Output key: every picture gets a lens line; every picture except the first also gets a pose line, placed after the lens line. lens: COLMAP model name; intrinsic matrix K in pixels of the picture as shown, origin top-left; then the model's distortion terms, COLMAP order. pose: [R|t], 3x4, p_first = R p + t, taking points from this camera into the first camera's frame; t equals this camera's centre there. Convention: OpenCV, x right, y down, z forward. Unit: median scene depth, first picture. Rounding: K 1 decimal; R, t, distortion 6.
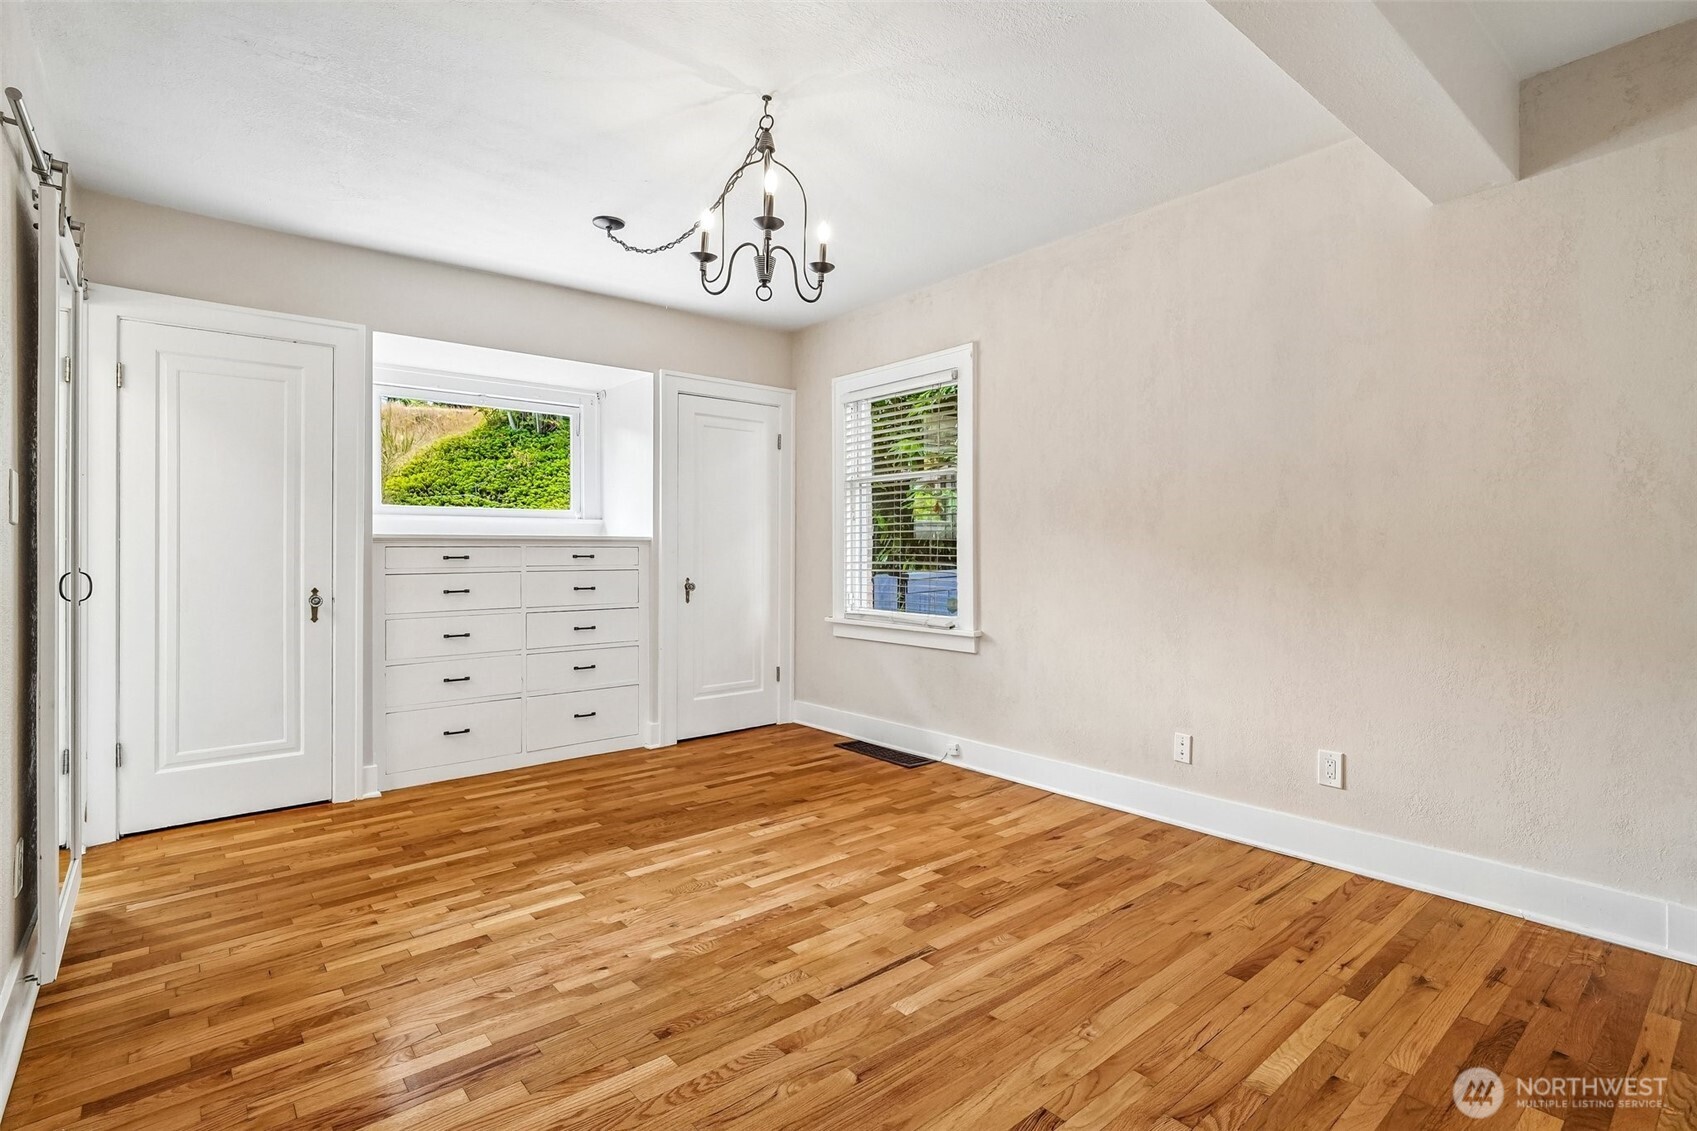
lens RADIAL K [[800.6, 0, 862.9], [0, 800.6, 550.4], [0, 0, 1]] dist [-0.009297, 0.004810]
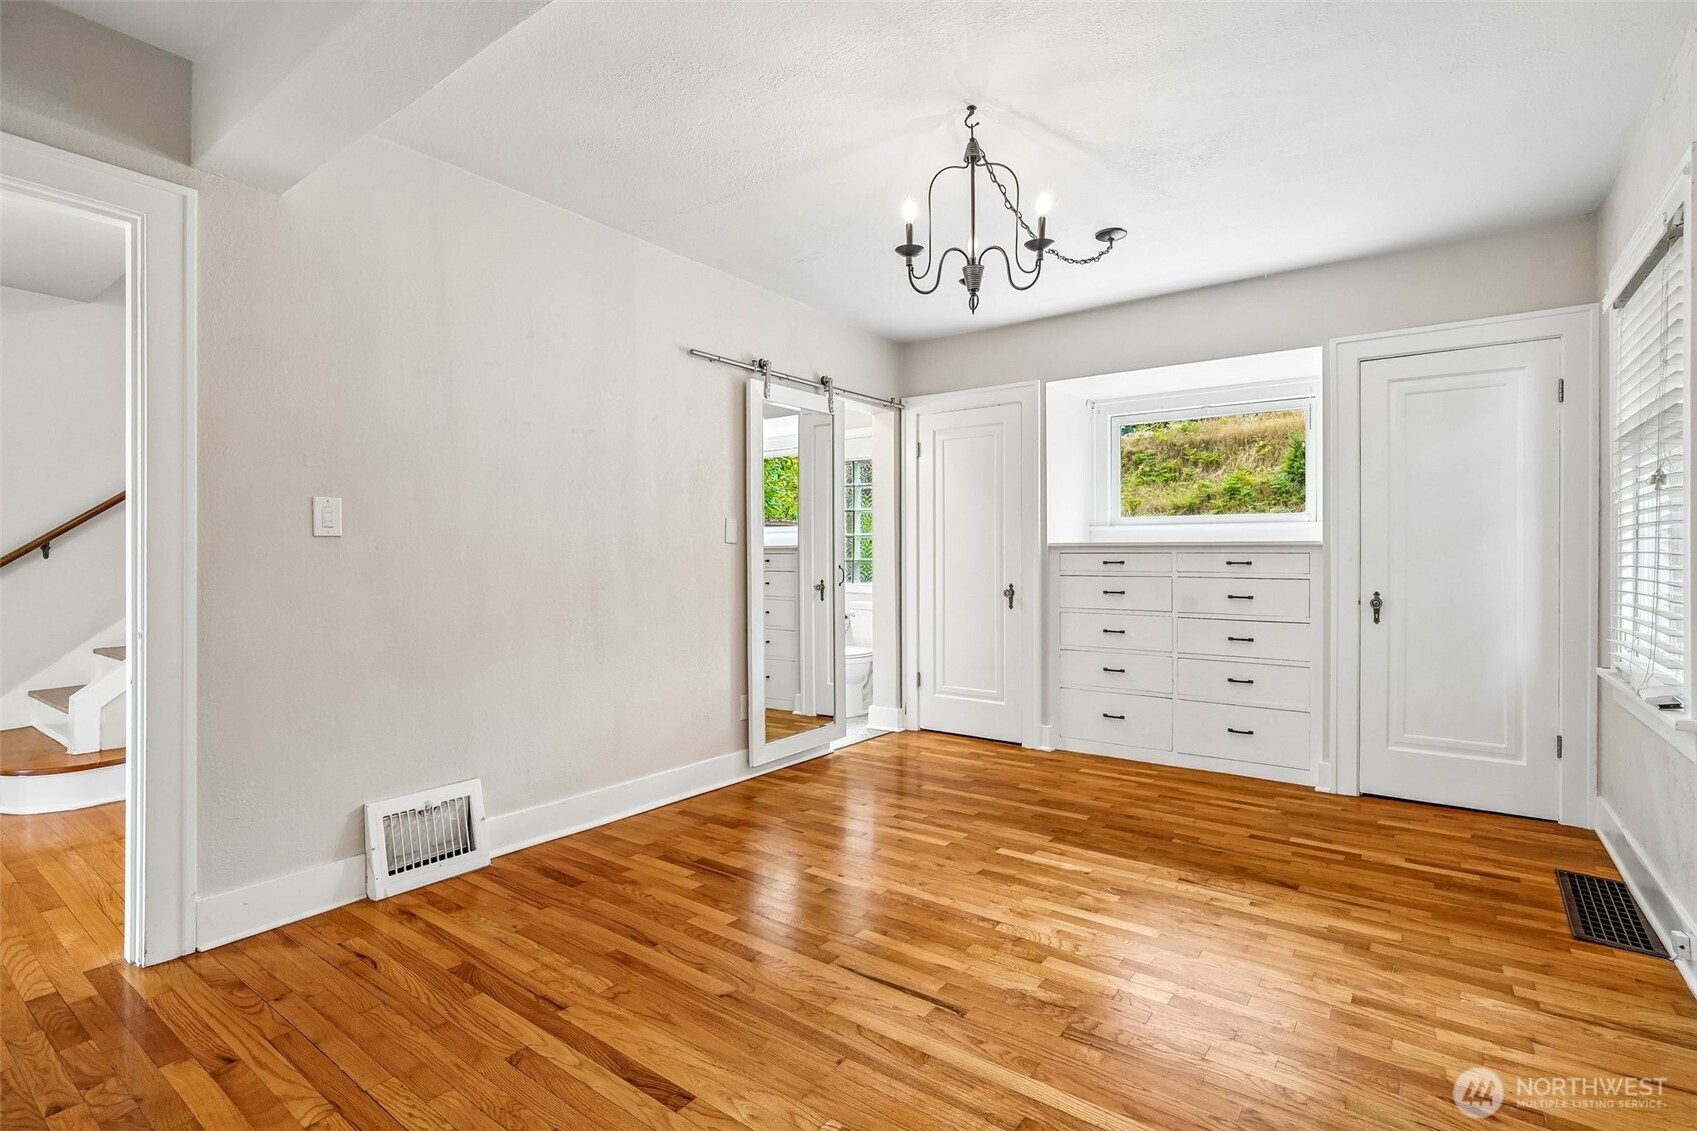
lens RADIAL K [[800.6, 0, 862.7], [0, 800.6, 563.4], [0, 0, 1]] dist [-0.009297, 0.004810]
pose [[0.242445, 0.012483, -0.970085, 0.553136], [0.000192, 0.999917, 0.012914, -0.005132], [0.970165, -0.003317, 0.242423, 0.414457]]
